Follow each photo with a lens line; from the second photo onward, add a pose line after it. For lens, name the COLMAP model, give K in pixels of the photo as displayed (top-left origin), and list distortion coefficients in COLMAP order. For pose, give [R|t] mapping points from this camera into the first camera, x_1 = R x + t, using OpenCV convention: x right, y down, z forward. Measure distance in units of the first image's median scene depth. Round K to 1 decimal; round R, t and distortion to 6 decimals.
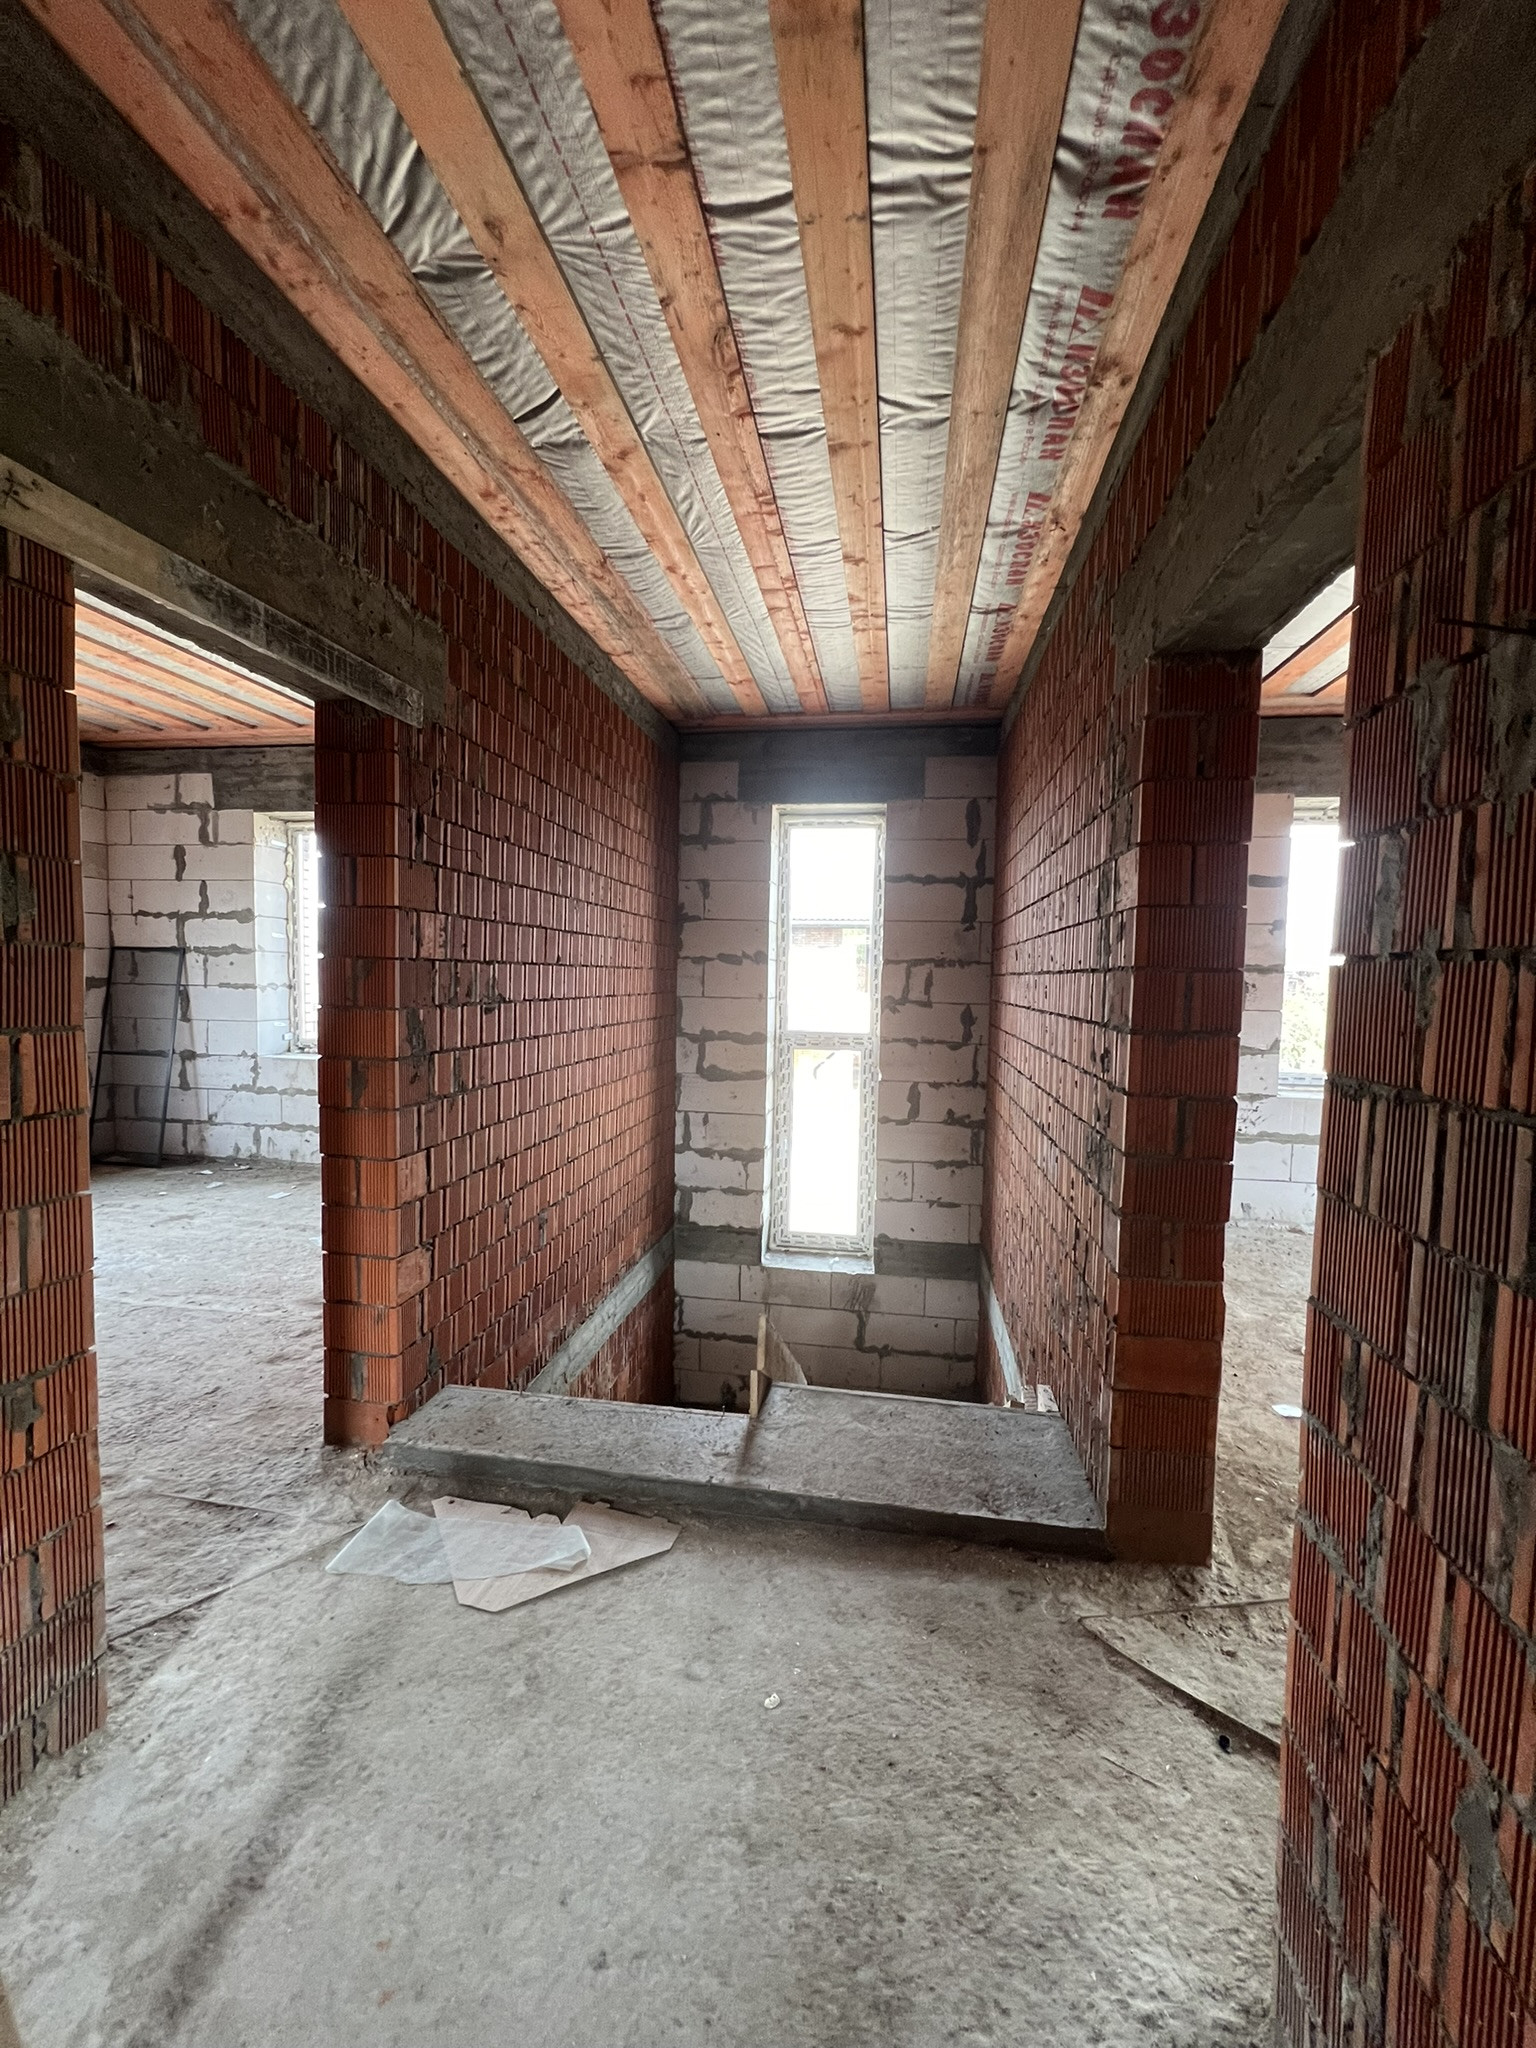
lens RADIAL K [[821.5, 0, 765.9], [0, 821.5, 1022.8], [0, 0, 1]] dist [-0.001938, 0.000506]
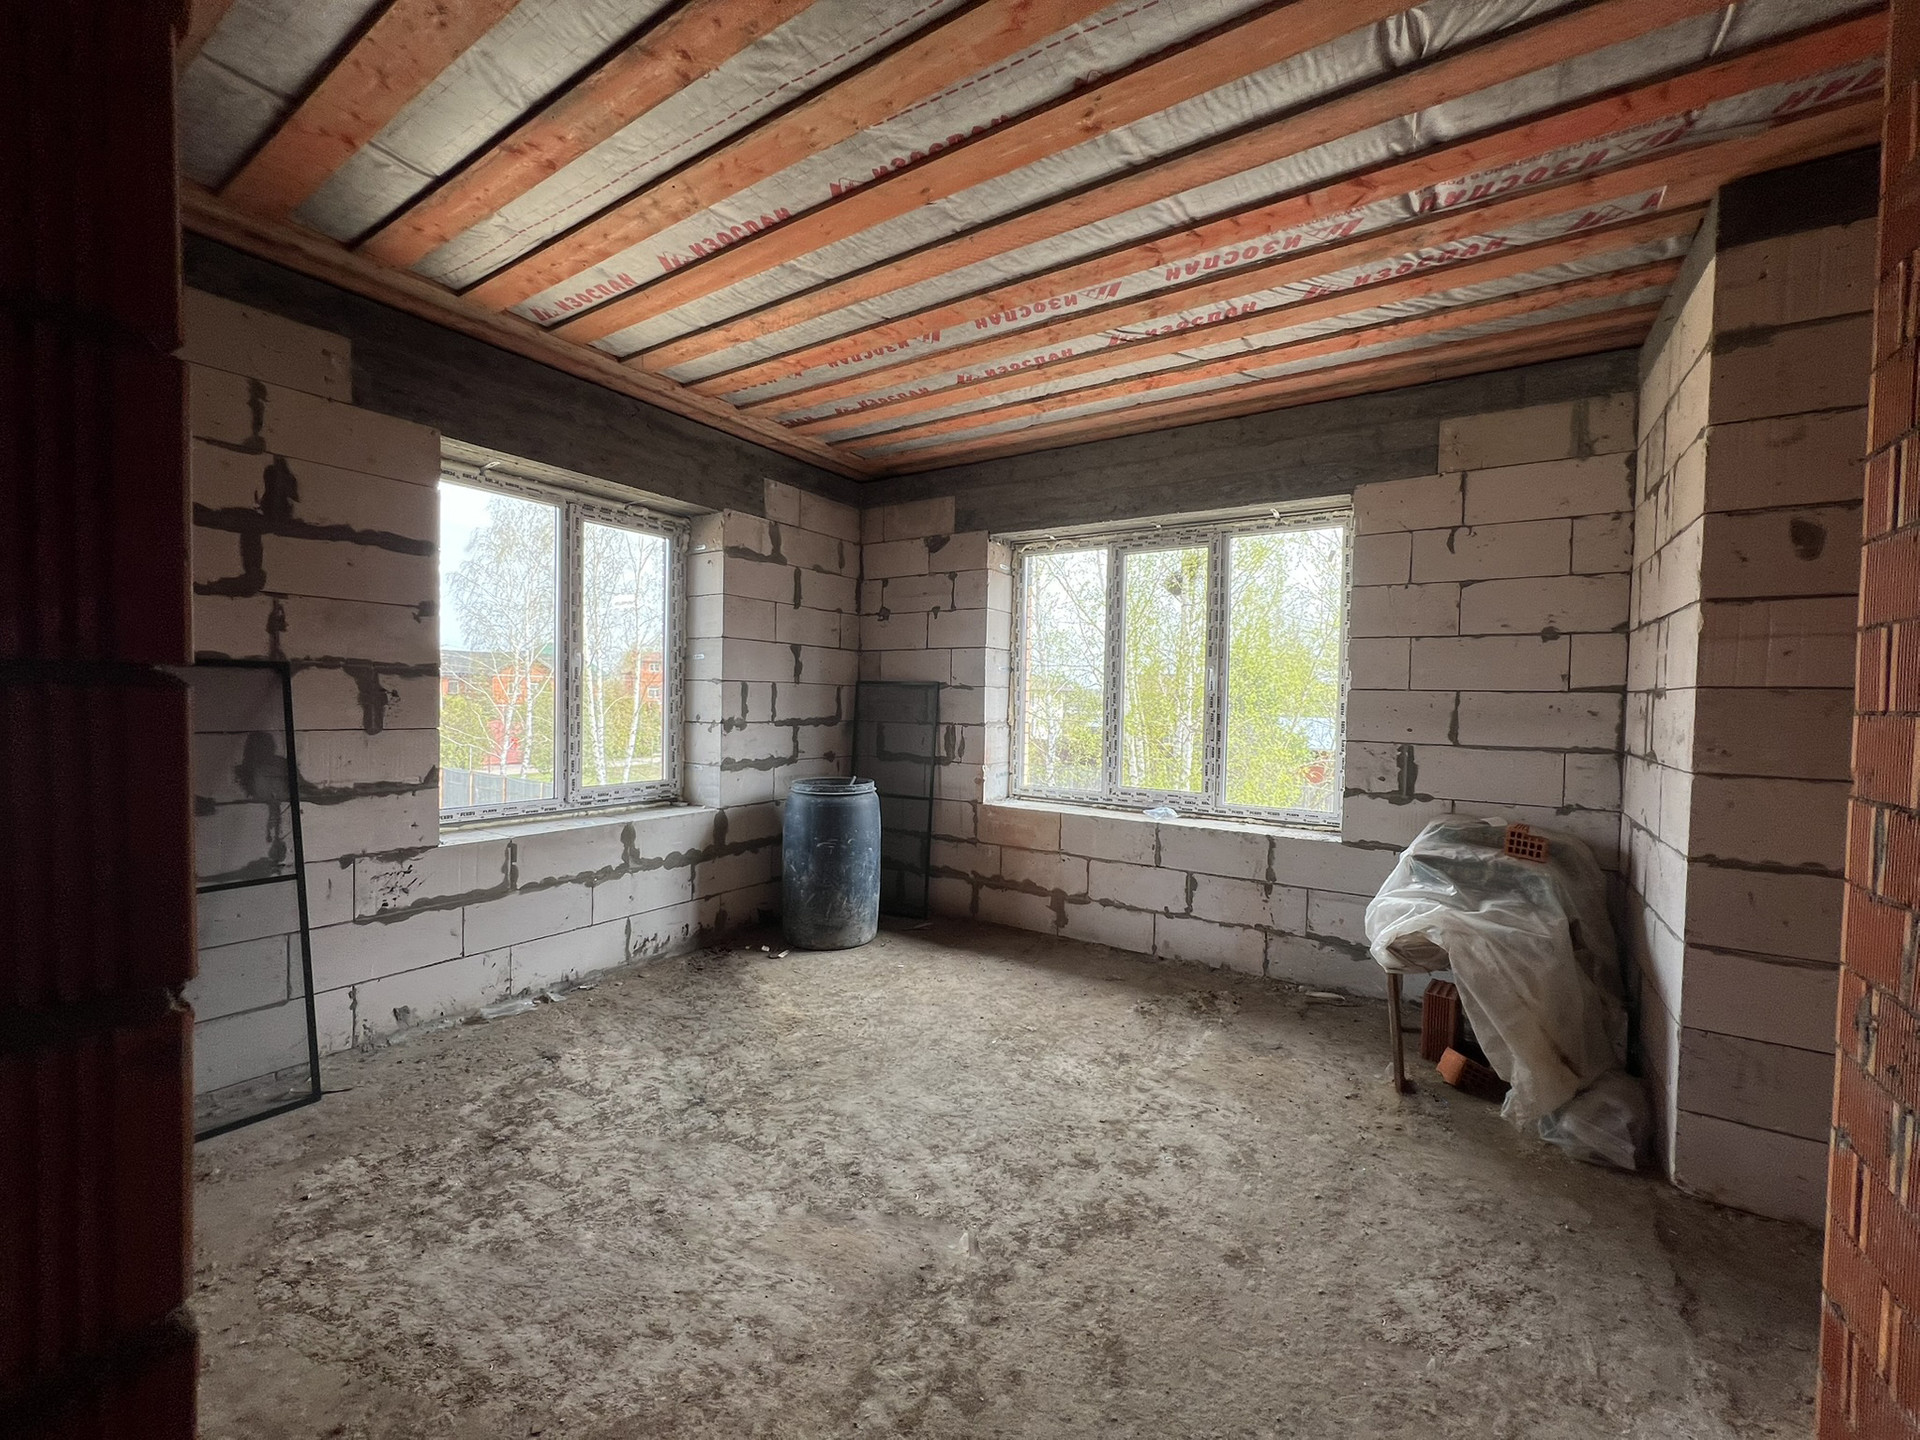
lens RADIAL K [[770.2, 0, 960.3], [0, 770.2, 717.7], [0, 0, 1]] dist [-0.001938, 0.000506]
pose [[0.404414, -0.036408, 0.913851, 0.154391], [0.039483, 0.998971, 0.022327, -0.016523], [-0.913724, 0.027053, 0.405435, 0.241141]]
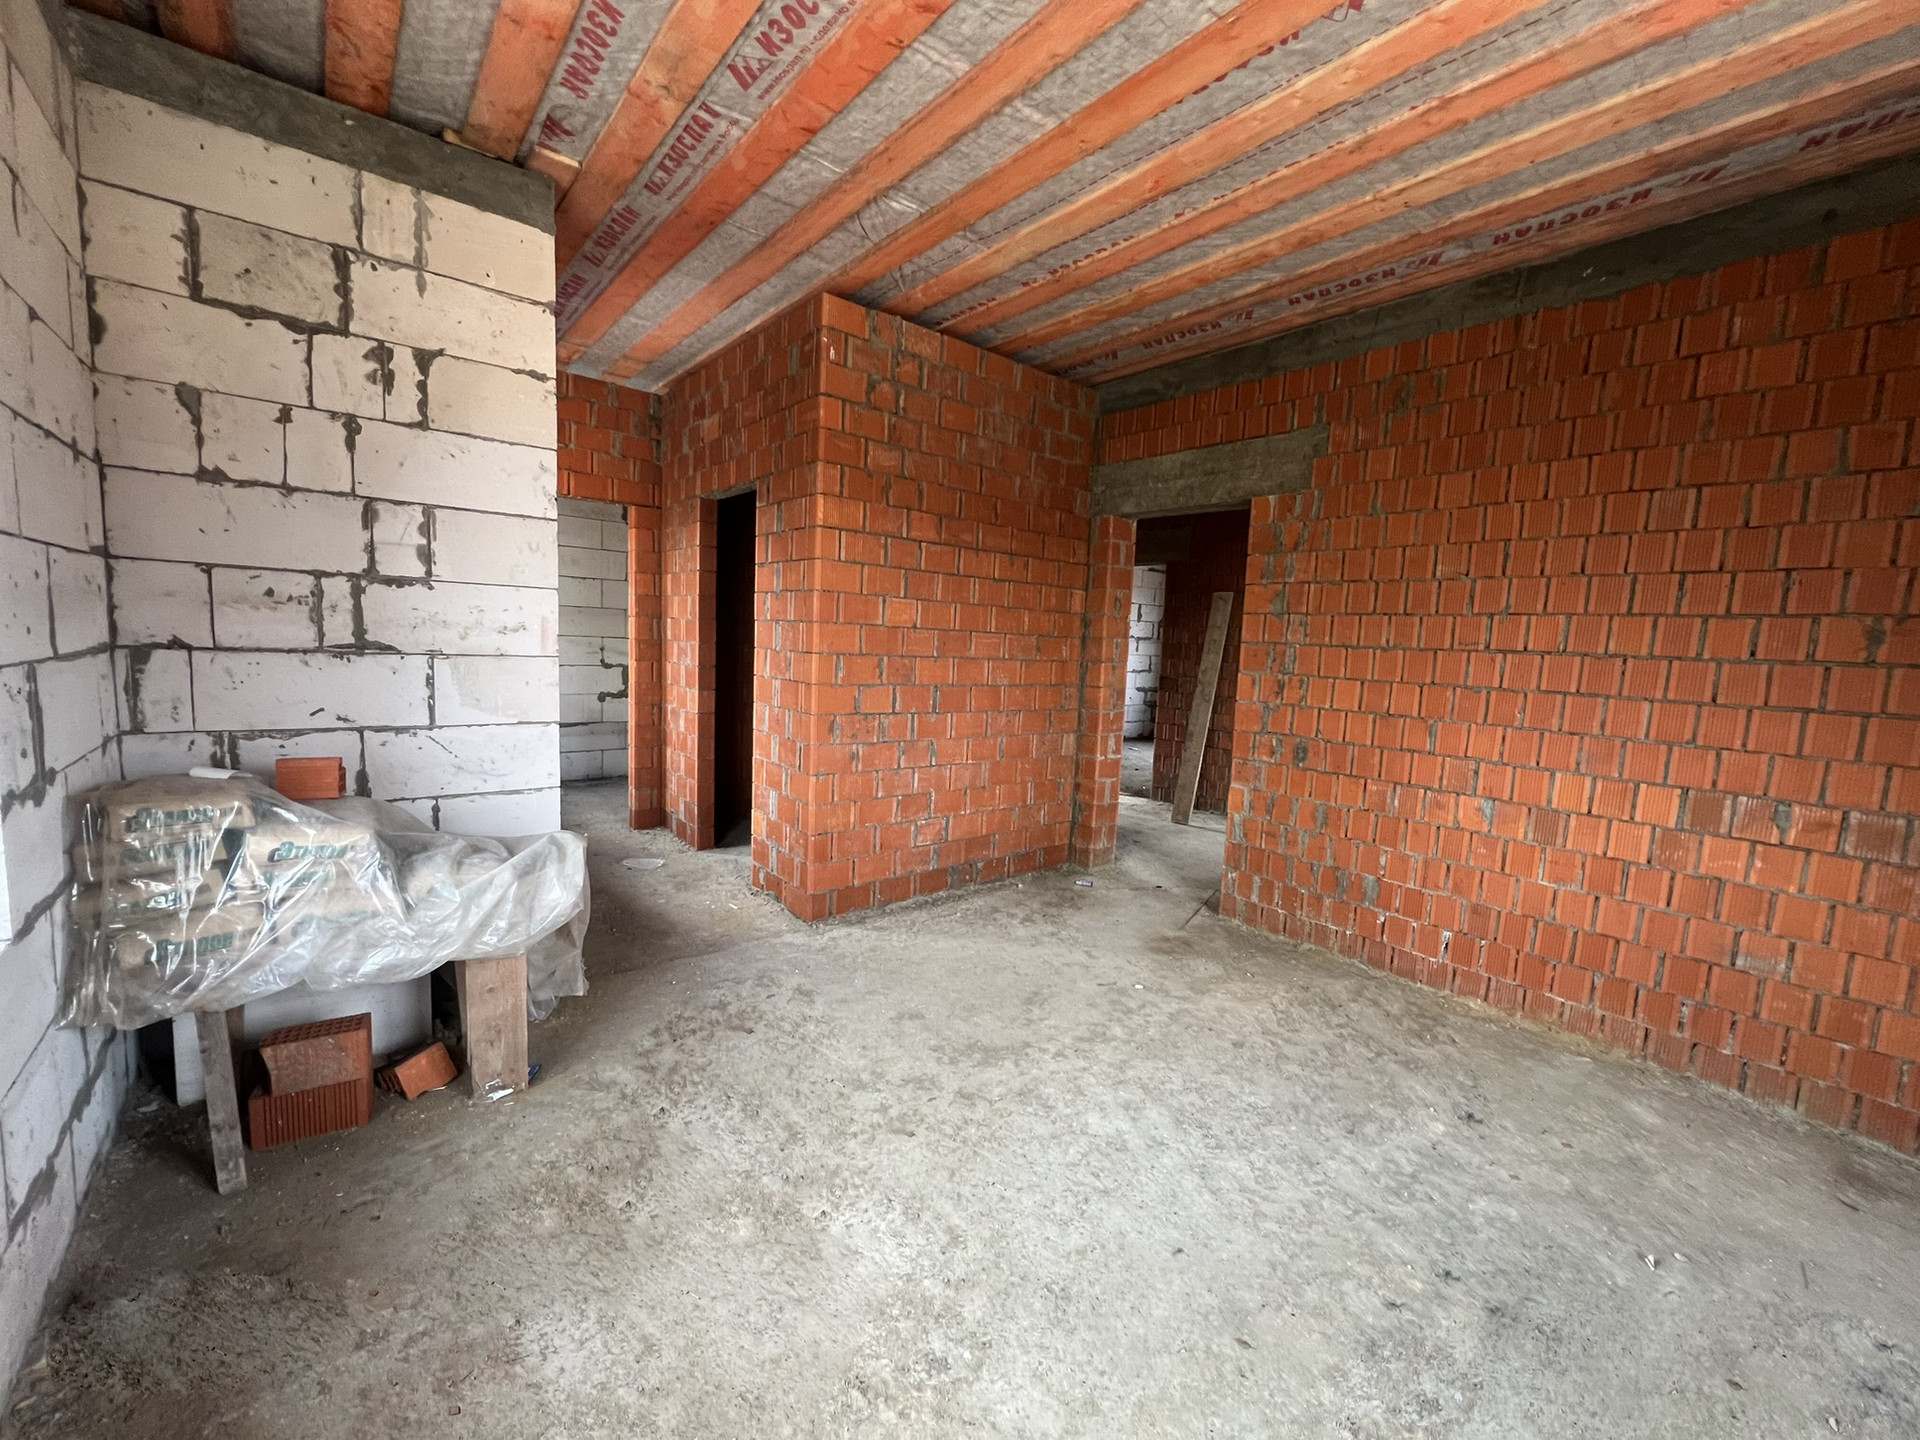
lens RADIAL K [[771.6, 0, 959.1], [0, 771.6, 716.9], [0, 0, 1]] dist [0.002572, 0.000049]
pose [[-0.656919, 0.028414, -0.753425, 0.838877], [-0.096045, 0.987995, 0.121004, -0.014711], [0.747818, 0.151853, -0.646304, 0.576187]]
